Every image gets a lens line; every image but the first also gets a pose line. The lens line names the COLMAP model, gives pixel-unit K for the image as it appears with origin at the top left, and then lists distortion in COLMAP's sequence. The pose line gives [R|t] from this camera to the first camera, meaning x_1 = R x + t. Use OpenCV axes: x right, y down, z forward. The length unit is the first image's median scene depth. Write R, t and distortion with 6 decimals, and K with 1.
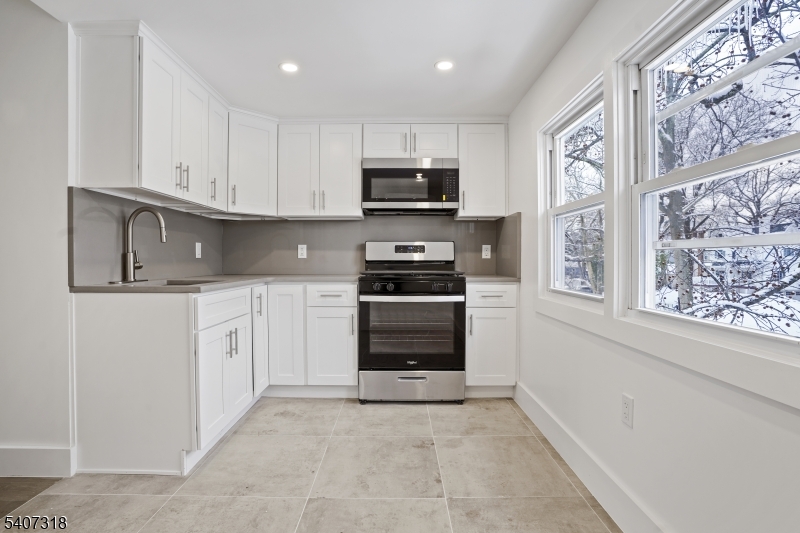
lens RADIAL K [[391.6, 0, 400.0], [0, 391.6, 266.5], [0, 0, 1]] dist [-0.043757, 0.001375]
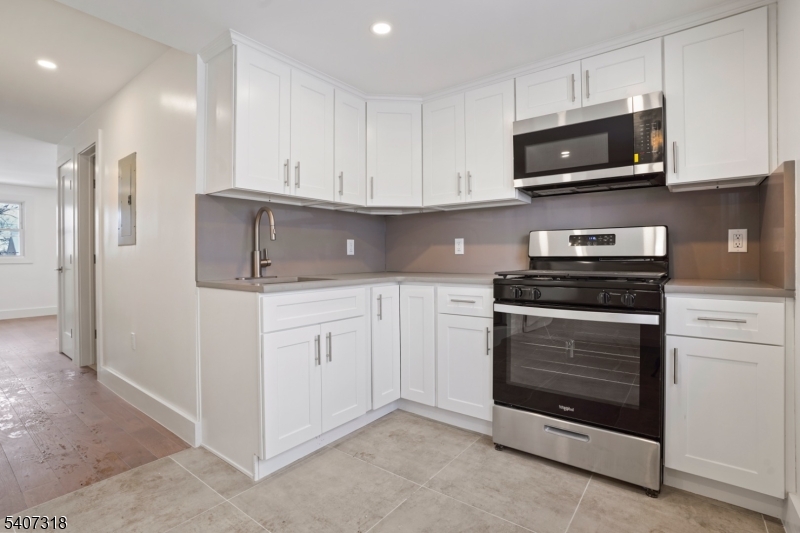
lens RADIAL K [[388.3, 0, 399.9], [0, 388.3, 256.6], [0, 0, 1]] dist [-0.072135, 0.029492]
pose [[0.787519, -0.005589, -0.616265, 0.205432], [-0.003337, 0.999906, -0.013332, -0.005103], [0.616281, 0.012556, 0.787426, 0.304356]]
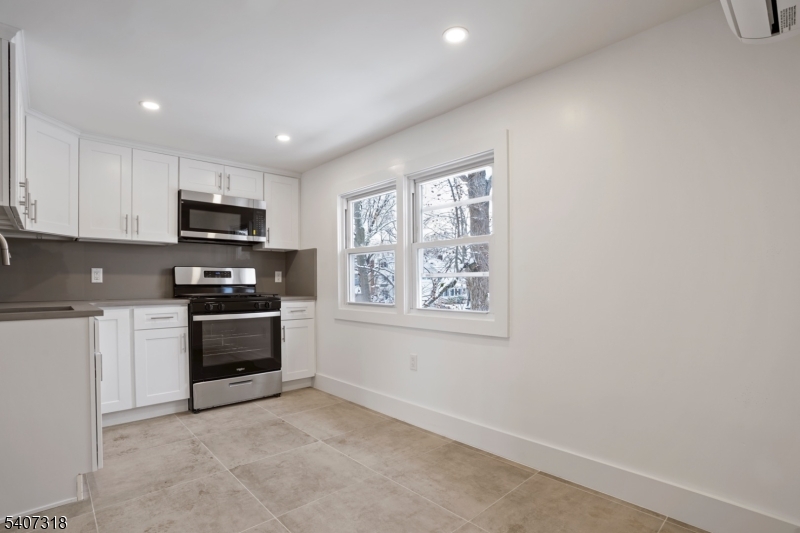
lens RADIAL K [[390.1, 0, 399.5], [0, 390.1, 286.2], [0, 0, 1]] dist [-0.054841, 0.029702]
pose [[0.735971, -0.009924, 0.676940, -0.404804], [0.016028, 0.999868, -0.002767, 0.001758], [-0.676823, 0.012887, 0.736033, -0.201630]]
